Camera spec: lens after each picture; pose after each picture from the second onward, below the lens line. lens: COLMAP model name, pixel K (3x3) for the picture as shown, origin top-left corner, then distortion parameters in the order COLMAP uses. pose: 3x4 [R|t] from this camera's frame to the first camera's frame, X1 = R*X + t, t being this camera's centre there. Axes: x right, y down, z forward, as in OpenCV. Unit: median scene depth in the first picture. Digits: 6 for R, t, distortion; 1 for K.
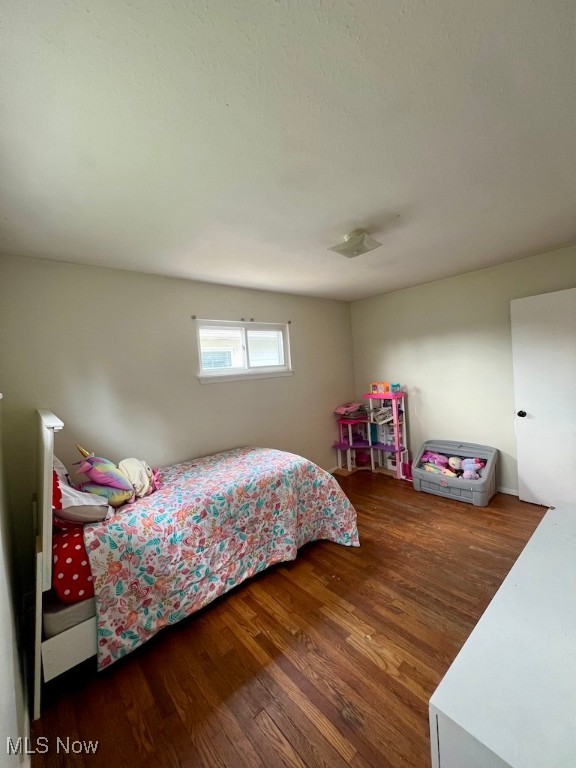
lens RADIAL K [[305.6, 0, 288.8], [0, 305.6, 383.9], [0, 0, 1]] dist [-0.003180, 0.000073]
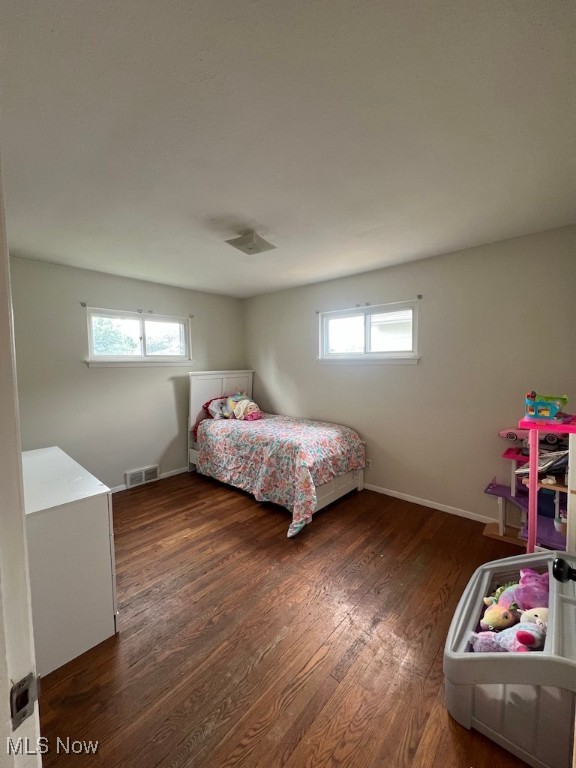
lens RADIAL K [[305.6, 0, 288.6], [0, 305.6, 380.2], [0, 0, 1]] dist [-0.003180, 0.000073]
pose [[0.126218, 0.129747, -0.983481, 1.388542], [-0.048070, 0.991045, 0.124576, -0.126631], [0.990837, 0.031553, 0.131325, 1.030563]]
